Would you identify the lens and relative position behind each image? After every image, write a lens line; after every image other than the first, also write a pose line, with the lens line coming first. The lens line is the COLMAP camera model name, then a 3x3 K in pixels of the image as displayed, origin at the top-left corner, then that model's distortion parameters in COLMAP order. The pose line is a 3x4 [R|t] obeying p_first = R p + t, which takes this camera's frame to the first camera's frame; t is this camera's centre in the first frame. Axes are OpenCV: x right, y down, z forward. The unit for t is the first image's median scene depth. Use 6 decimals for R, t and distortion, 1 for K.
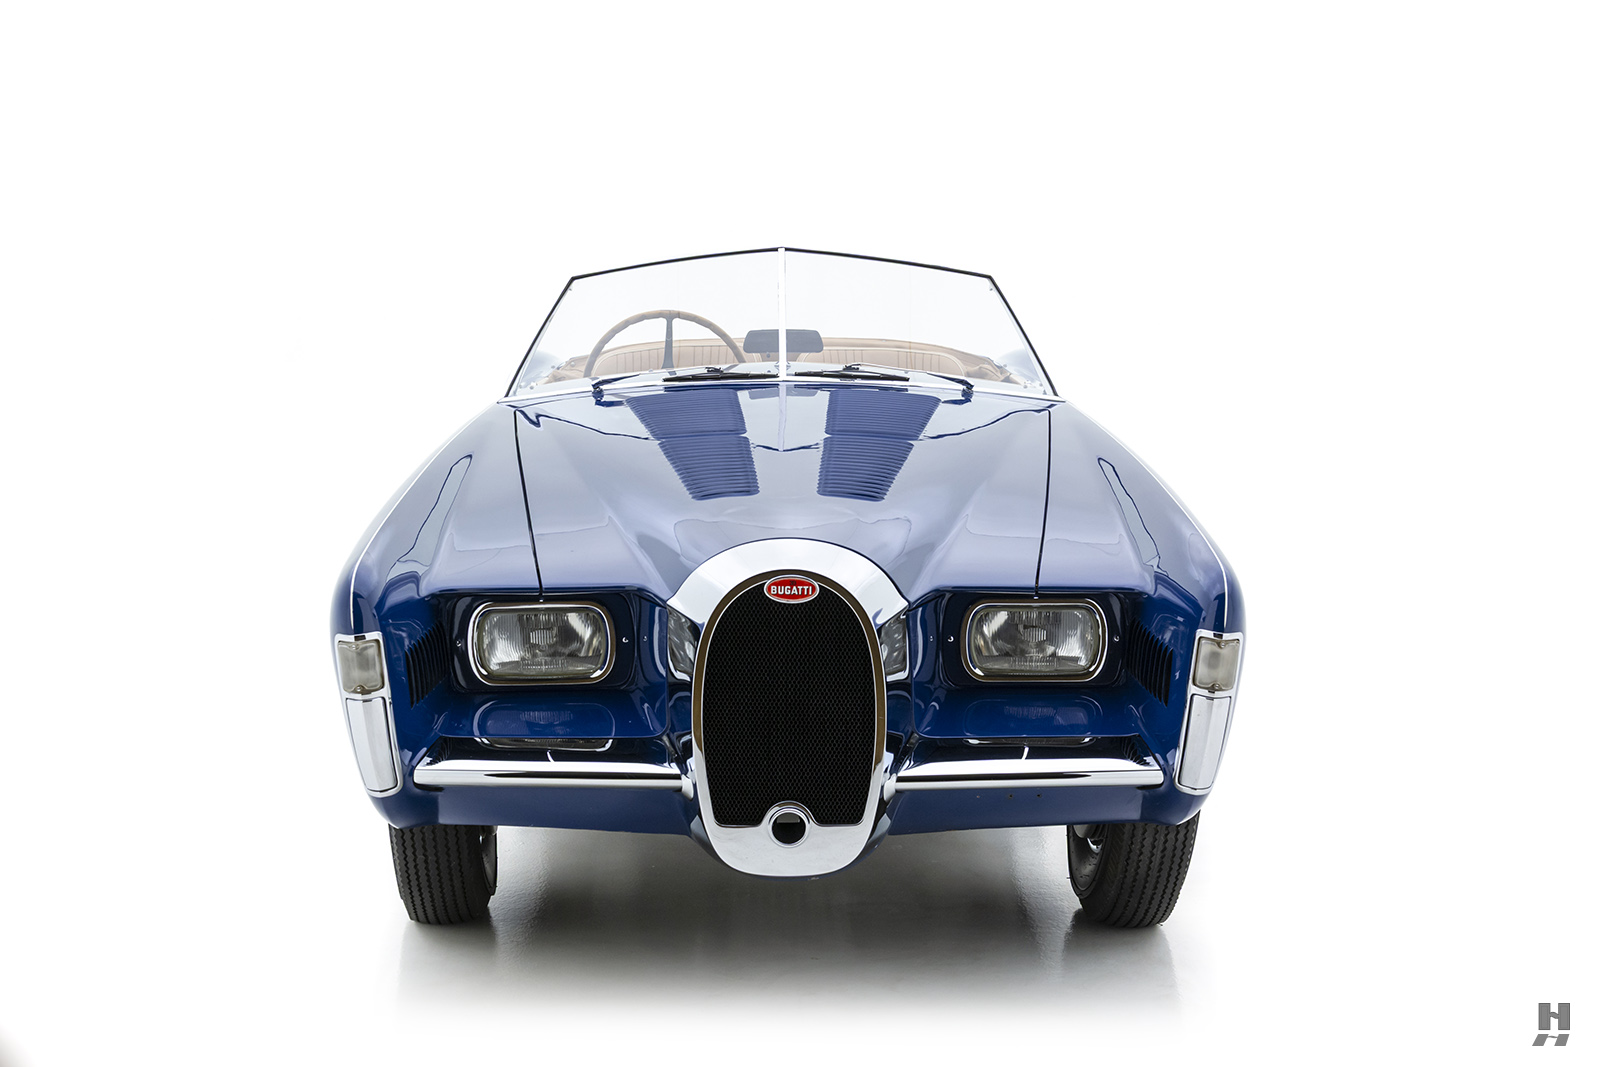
lens RADIAL K [[2871.5, 0, 800.0], [0, 2871.5, 533.5], [0, 0, 1]] dist [-0.022228, 0.008498]
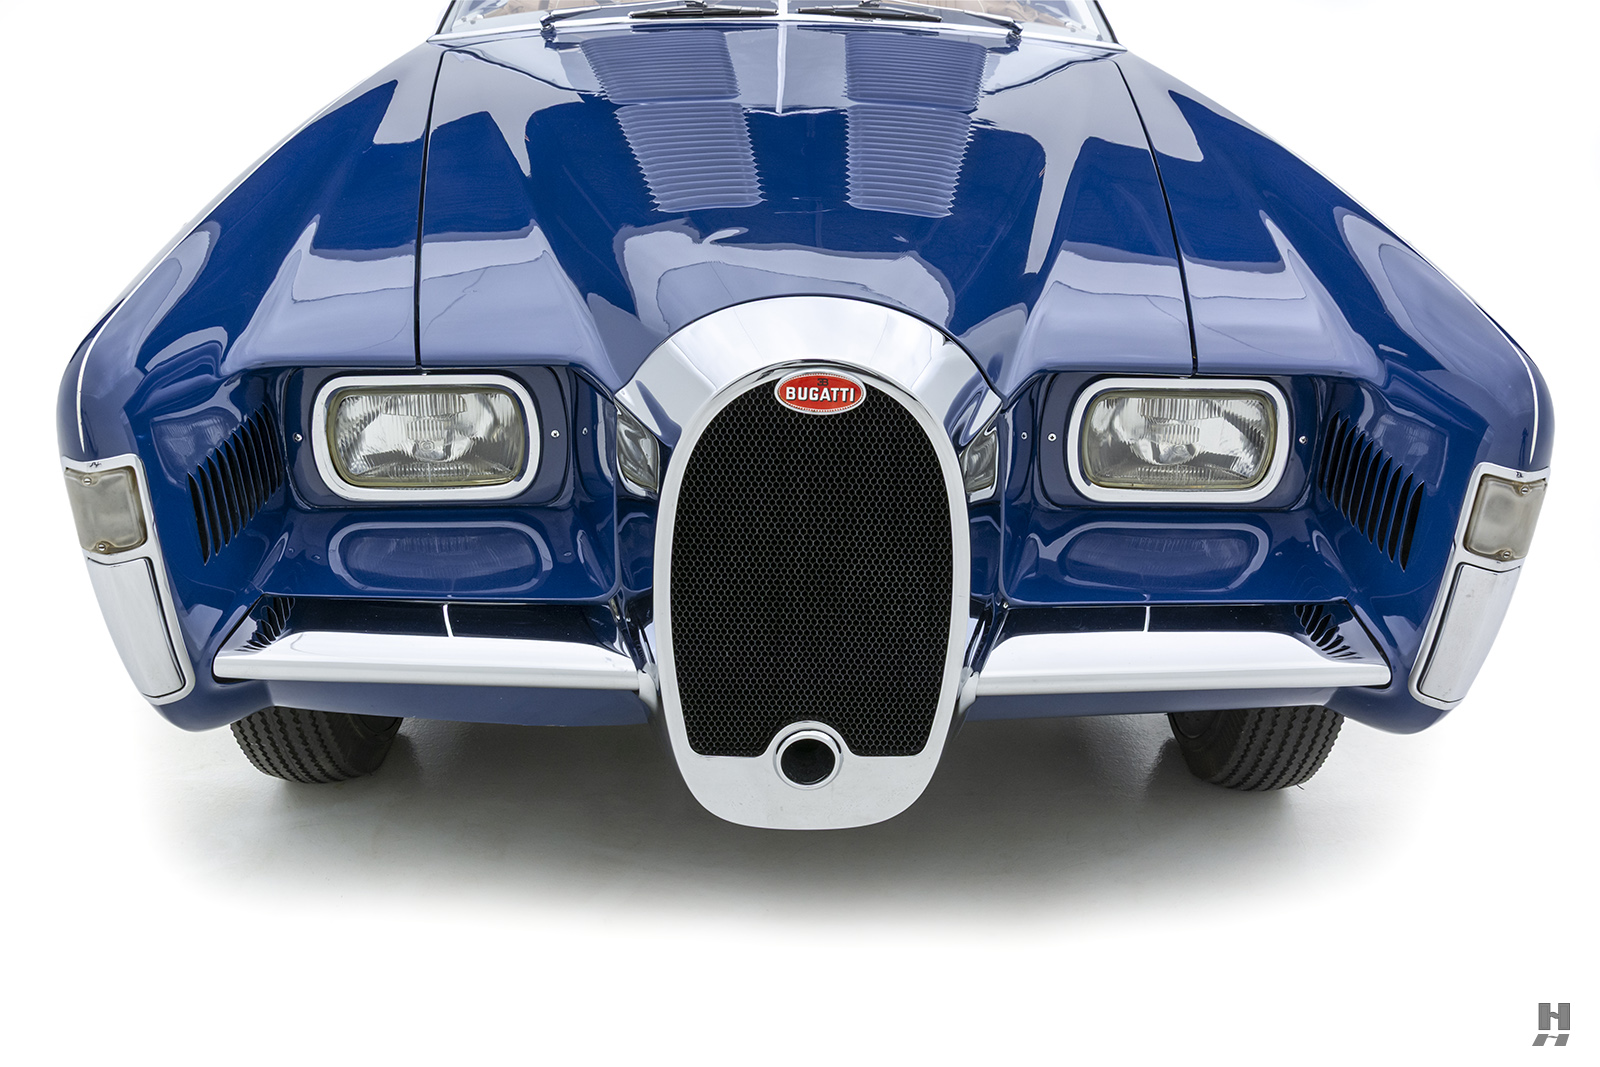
lens RADIAL K [[2067.5, 0, 800.0], [0, 2067.5, 533.5], [0, 0, 1]] dist [-0.013592, 0.002973]
pose [[0.999731, 0.010445, 0.020698, -0.015406], [-0.014308, 0.980434, 0.196326, -0.035317], [-0.018242, -0.196570, 0.980320, 0.558451]]
